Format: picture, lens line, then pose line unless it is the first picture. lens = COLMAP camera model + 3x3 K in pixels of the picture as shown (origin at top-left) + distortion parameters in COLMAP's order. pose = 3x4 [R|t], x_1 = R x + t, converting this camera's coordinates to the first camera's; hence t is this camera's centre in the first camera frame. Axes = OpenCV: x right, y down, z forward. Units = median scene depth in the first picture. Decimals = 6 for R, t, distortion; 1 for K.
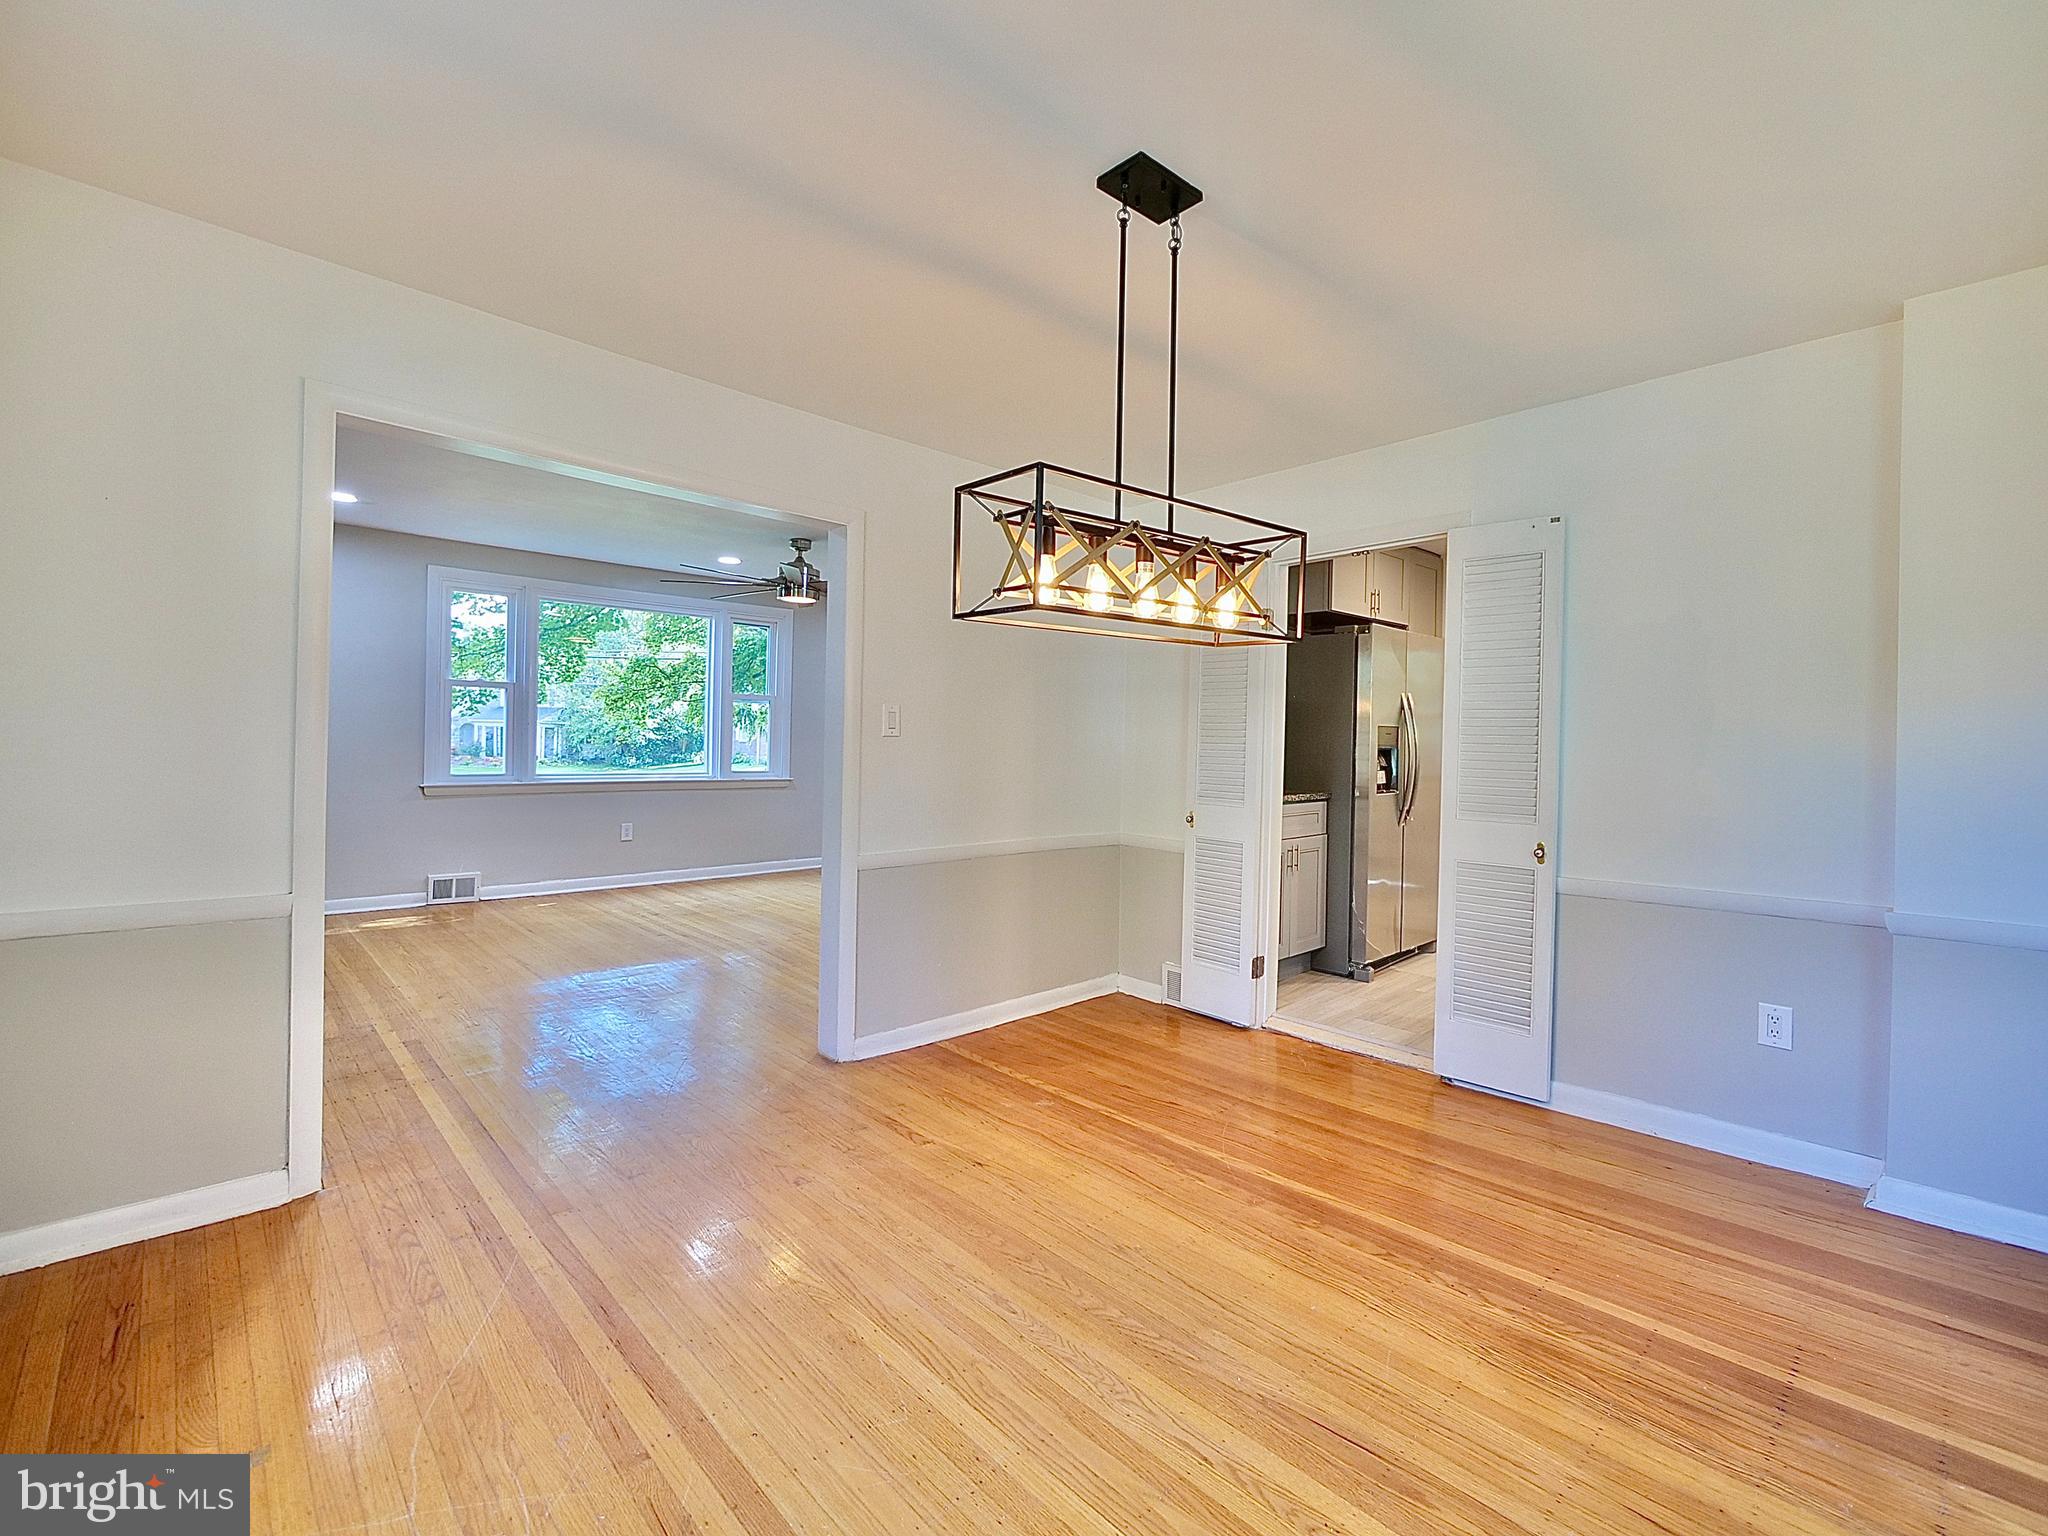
lens RADIAL K [[913.6, 0, 1033.1], [0, 913.6, 764.8], [0, 0, 1]] dist [-0.005293, -0.000899]
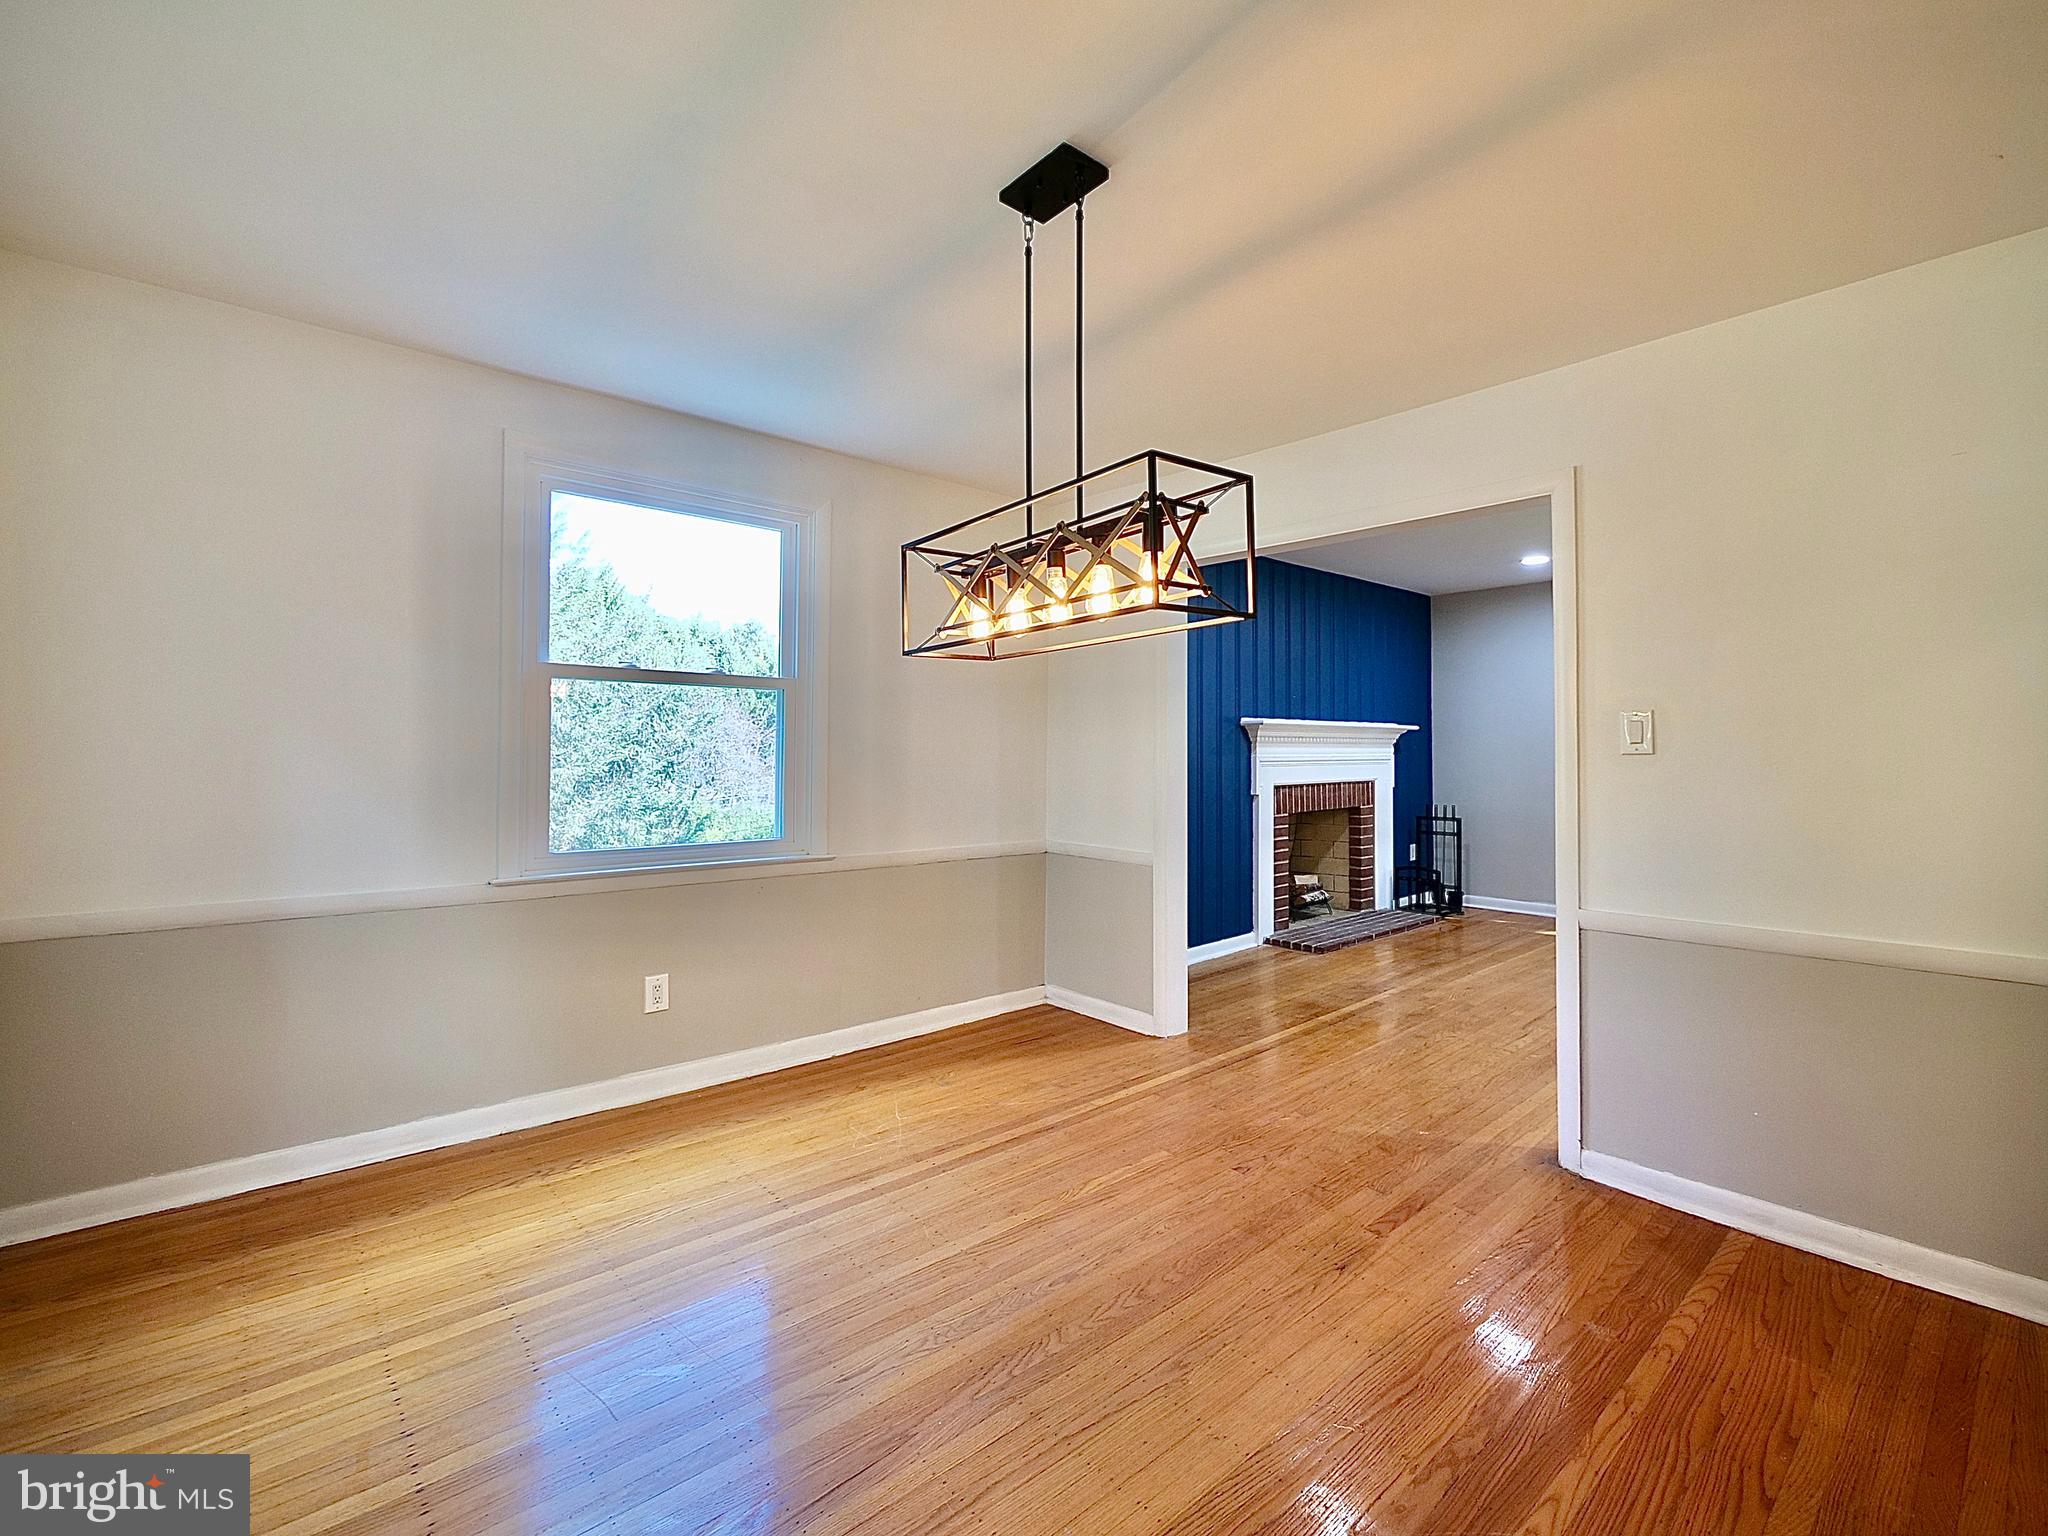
lens RADIAL K [[913.6, 0, 1027.1], [0, 913.6, 748.5], [0, 0, 1]] dist [-0.005293, -0.000899]
pose [[-0.046523, -0.023269, -0.998646, 1.024173], [-0.032741, 0.999227, -0.021757, -0.002471], [0.998381, 0.031685, -0.047249, 0.968506]]
